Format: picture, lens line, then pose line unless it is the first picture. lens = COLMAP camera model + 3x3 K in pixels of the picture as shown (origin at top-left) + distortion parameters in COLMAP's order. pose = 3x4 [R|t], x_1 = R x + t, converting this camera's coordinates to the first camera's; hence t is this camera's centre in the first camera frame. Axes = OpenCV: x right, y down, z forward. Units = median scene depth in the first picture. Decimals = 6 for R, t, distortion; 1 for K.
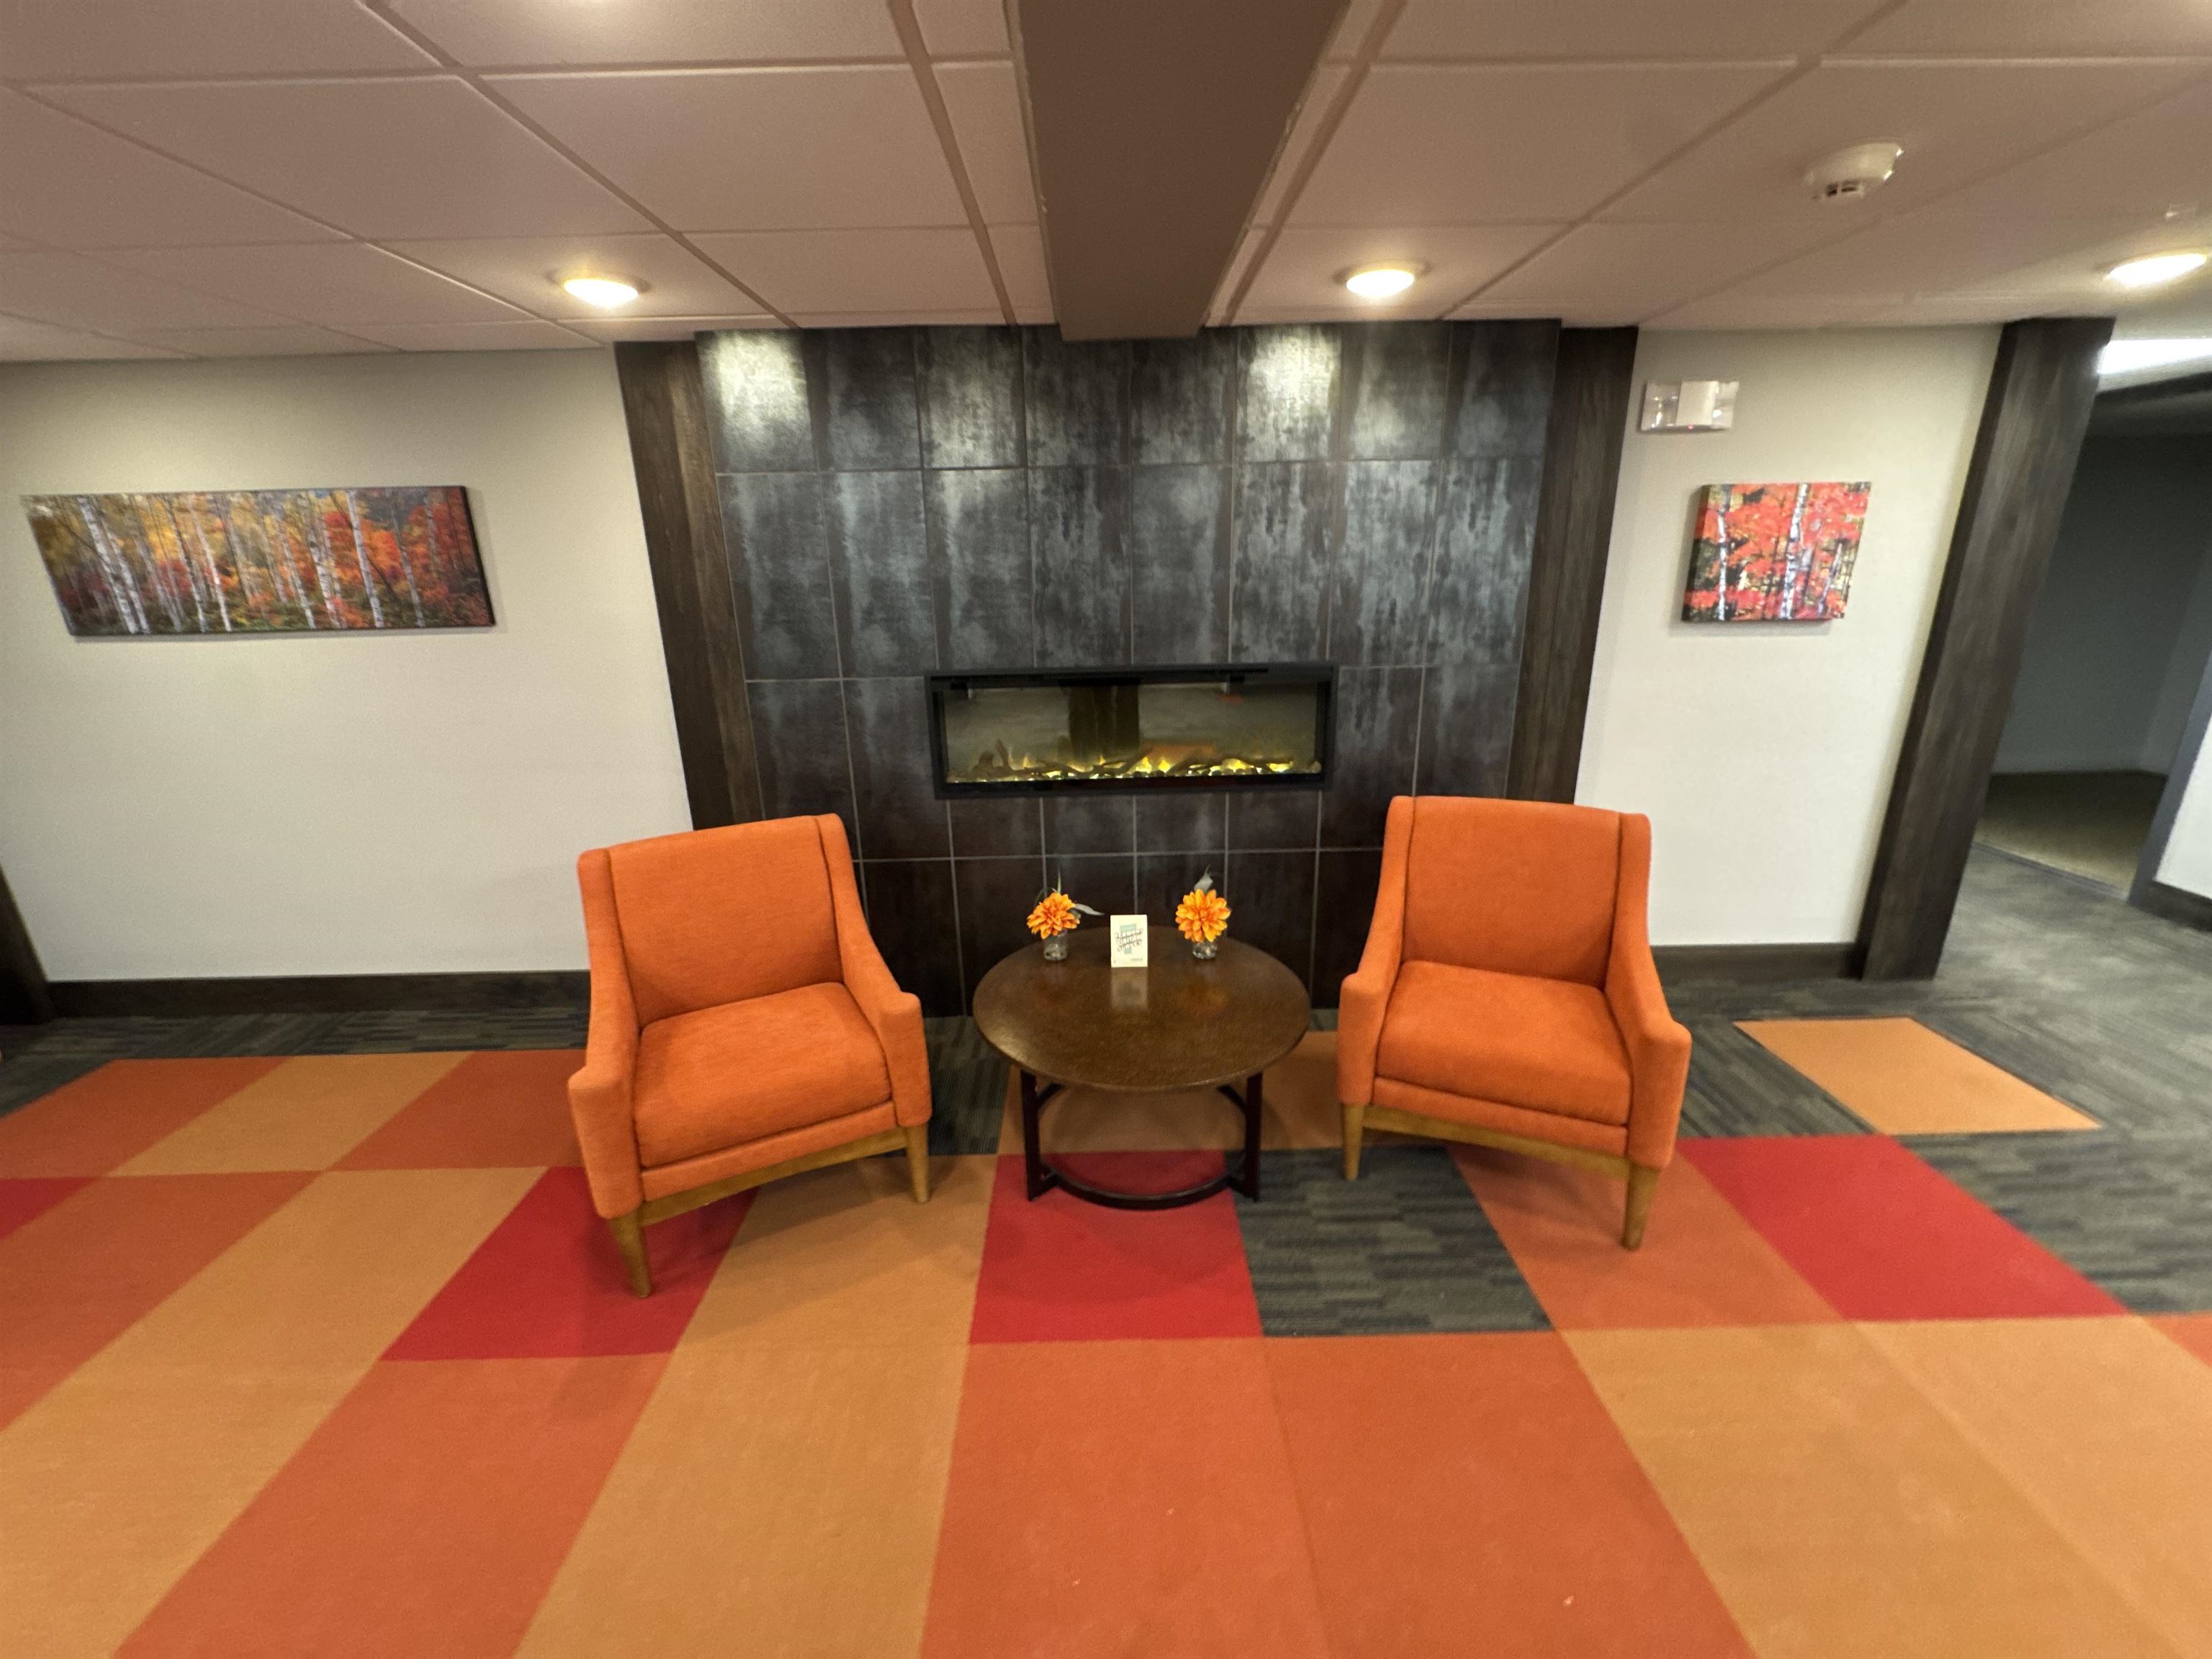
lens RADIAL K [[879.4, 0, 1110.5], [0, 879.4, 827.8], [0, 0, 1]] dist [-0.002703, 0.000647]
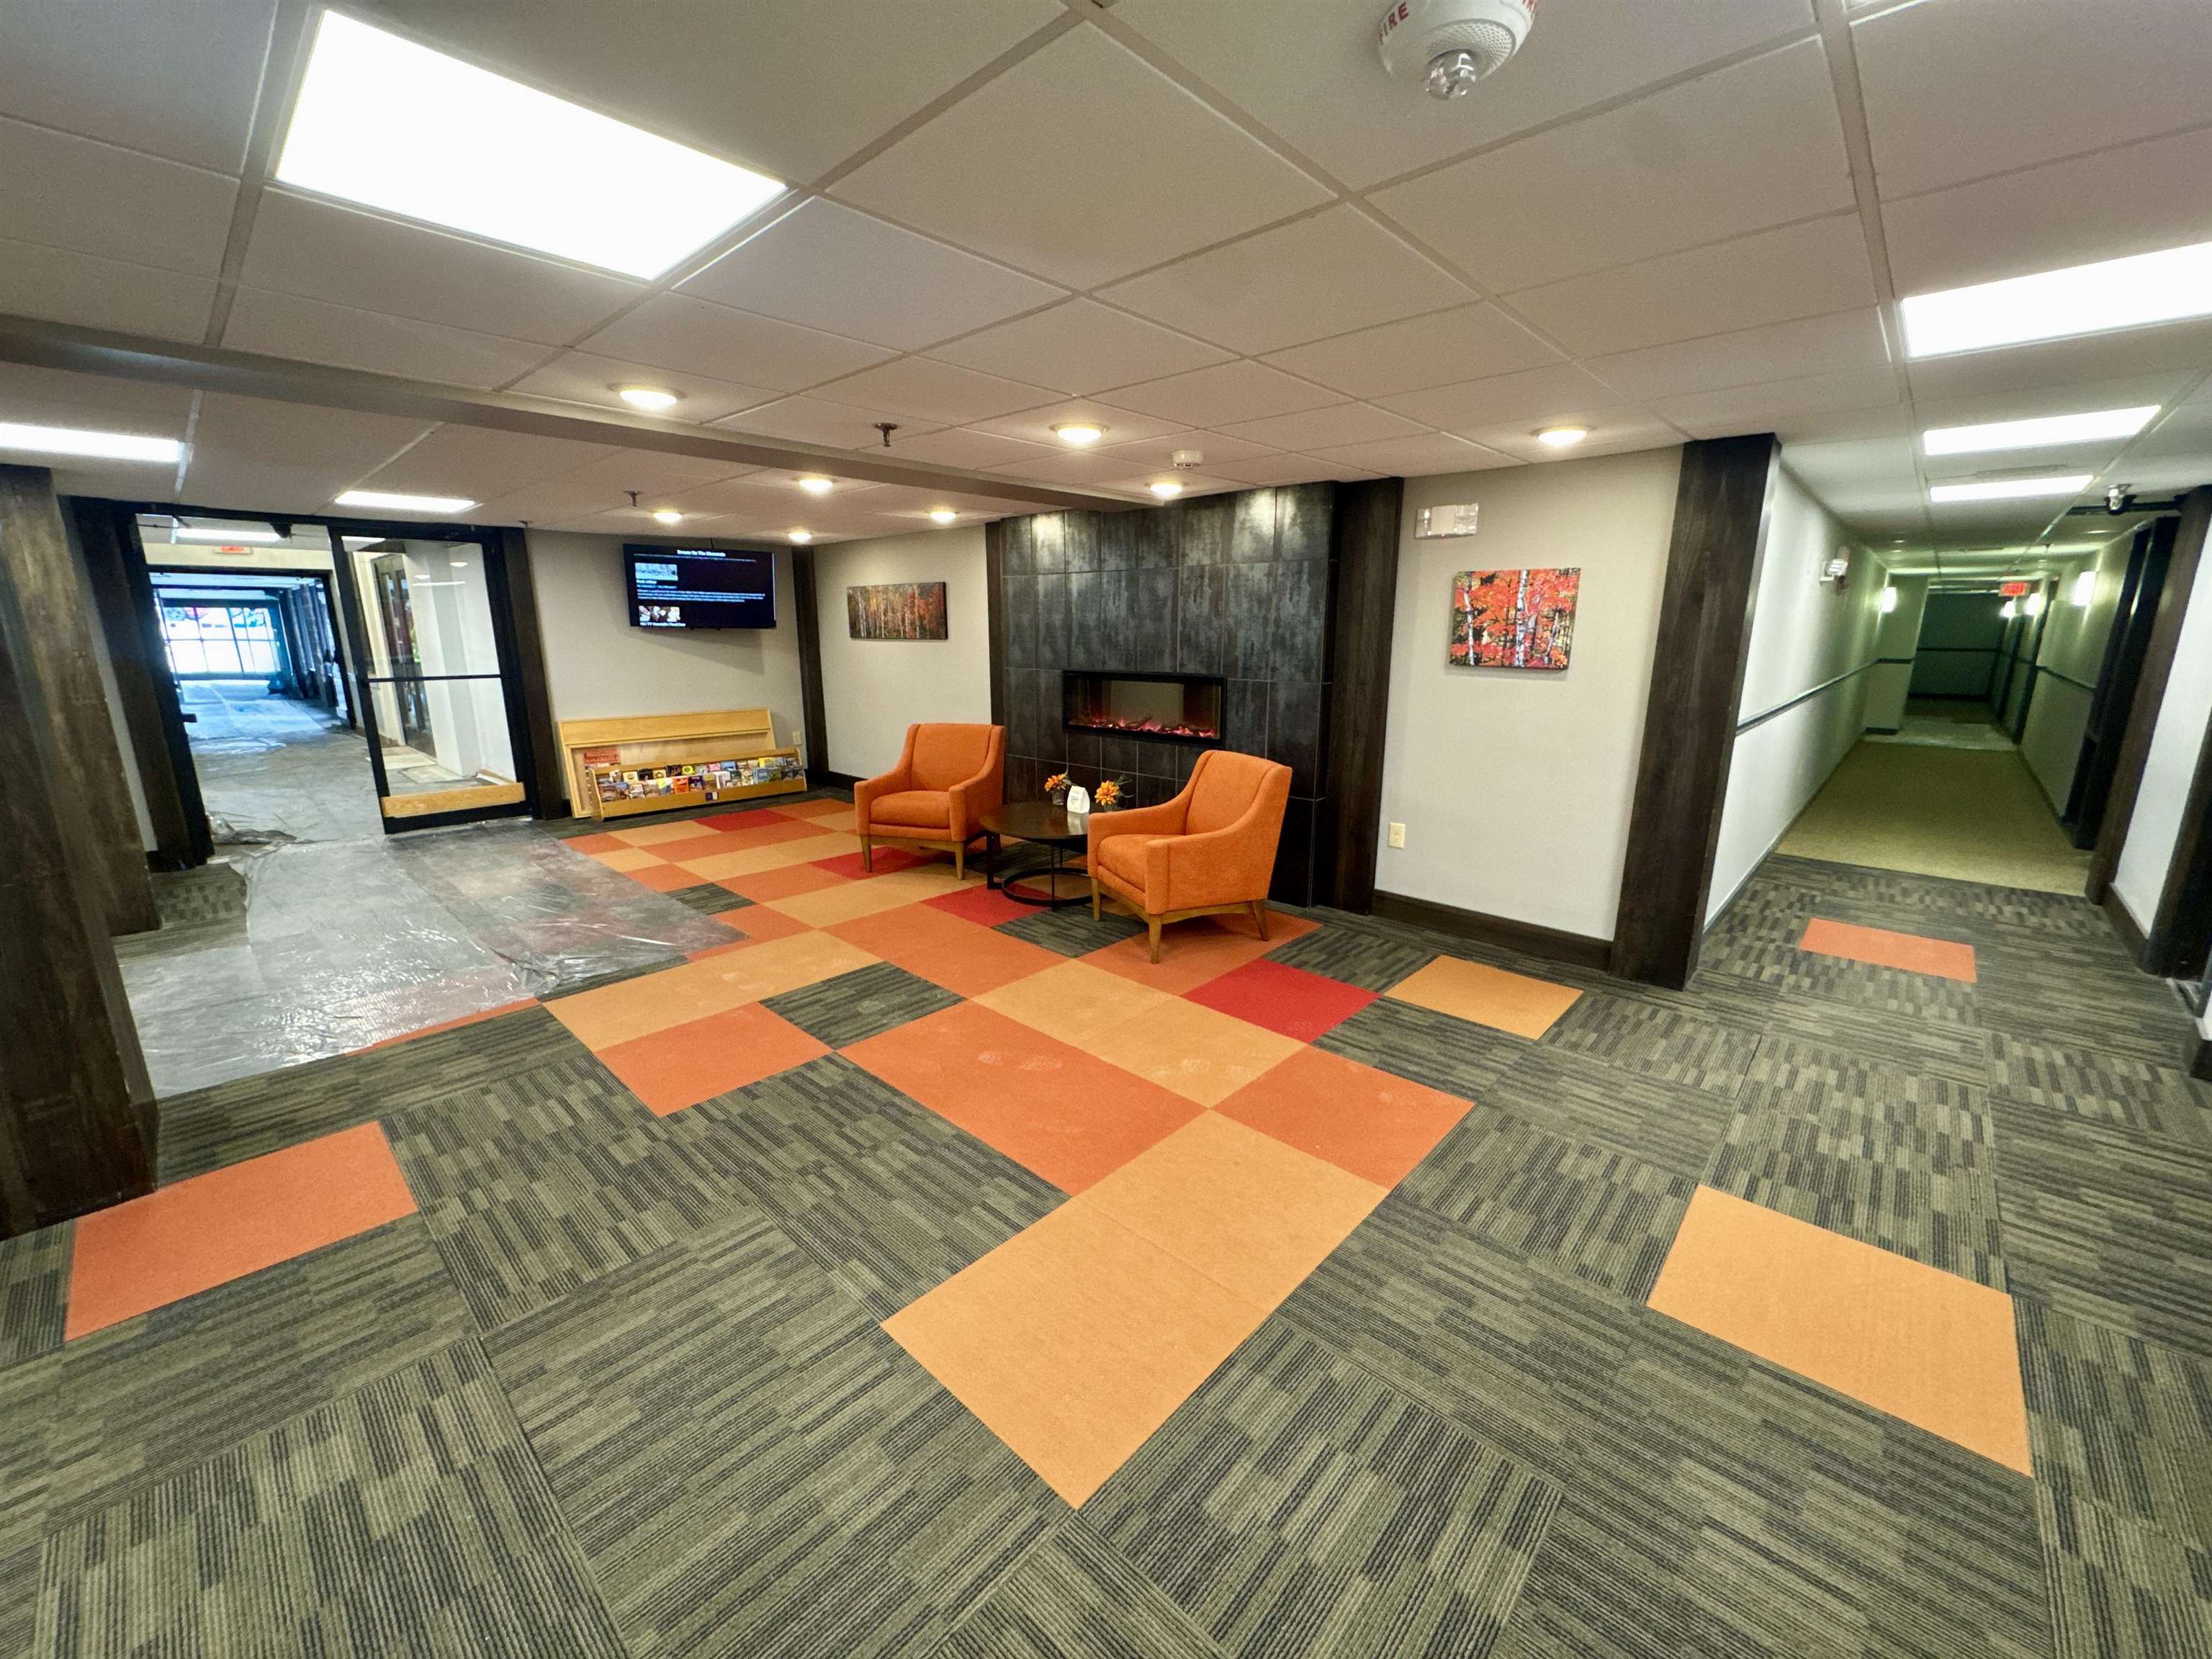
lens RADIAL K [[879.4, 0, 1094.6], [0, 879.4, 828.3], [0, 0, 1]] dist [-0.002703, 0.000647]
pose [[0.717489, 0.178374, -0.673344, 1.310846], [-0.213384, 0.976467, 0.031300, 0.109856], [0.663081, 0.121224, 0.738666, -0.431988]]
